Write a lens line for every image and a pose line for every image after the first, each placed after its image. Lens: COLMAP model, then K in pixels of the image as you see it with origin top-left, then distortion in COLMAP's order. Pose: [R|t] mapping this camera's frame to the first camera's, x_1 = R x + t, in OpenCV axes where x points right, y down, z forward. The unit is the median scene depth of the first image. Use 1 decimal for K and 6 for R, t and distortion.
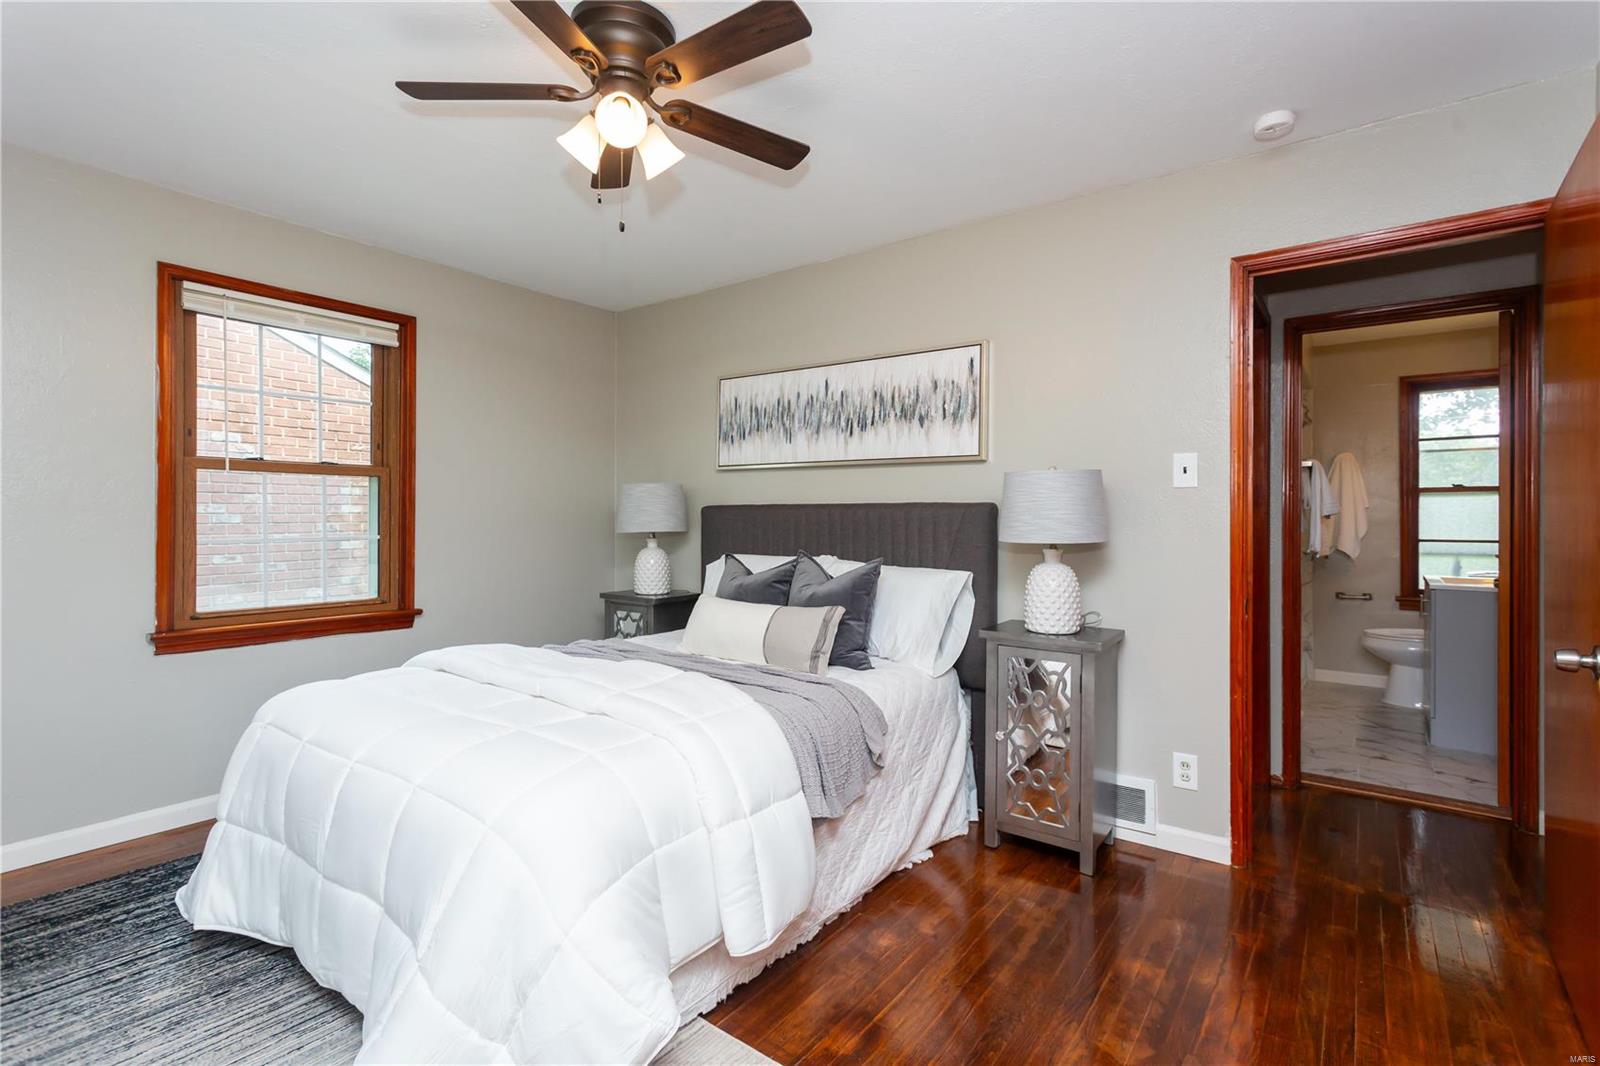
lens RADIAL K [[751.0, 0, 791.3], [0, 751.0, 516.8], [0, 0, 1]] dist [0.003001, 0.001747]
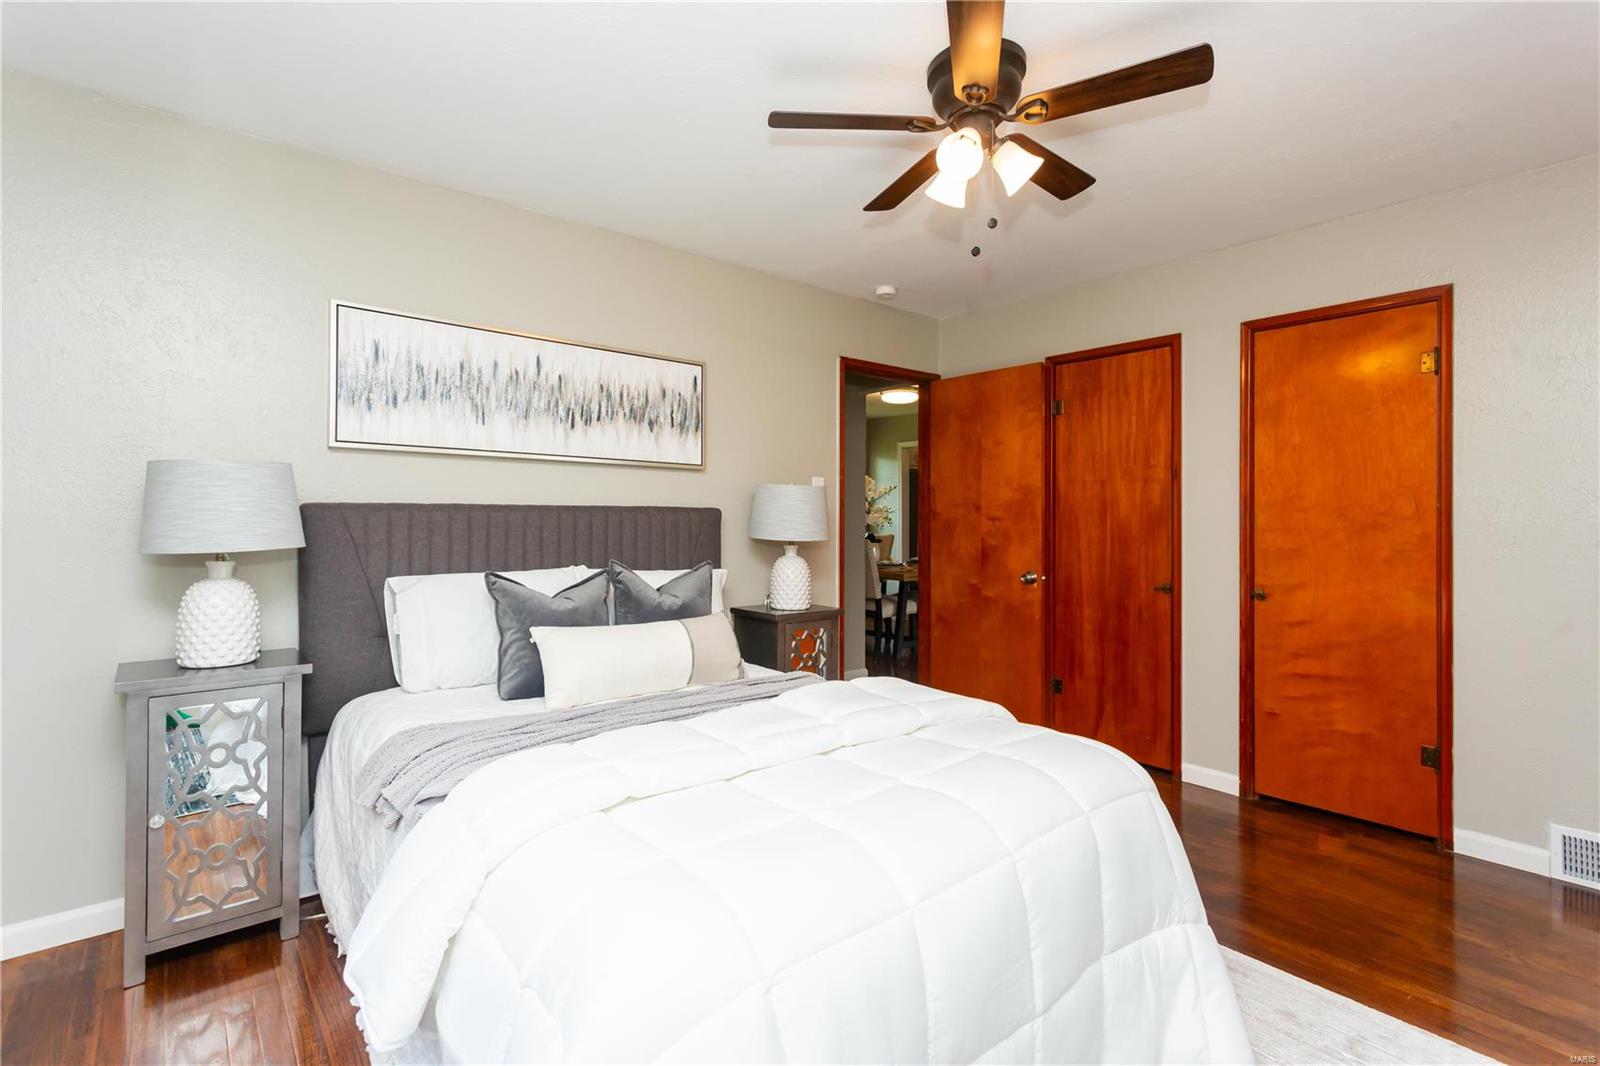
lens RADIAL K [[751.0, 0, 791.3], [0, 751.0, 516.8], [0, 0, 1]] dist [0.003001, 0.001747]
pose [[0.236363, 0.004409, 0.971655, -0.726162], [0.000668, 0.999989, -0.004700, 0.000051], [-0.971665, 0.001760, 0.236358, 0.551997]]
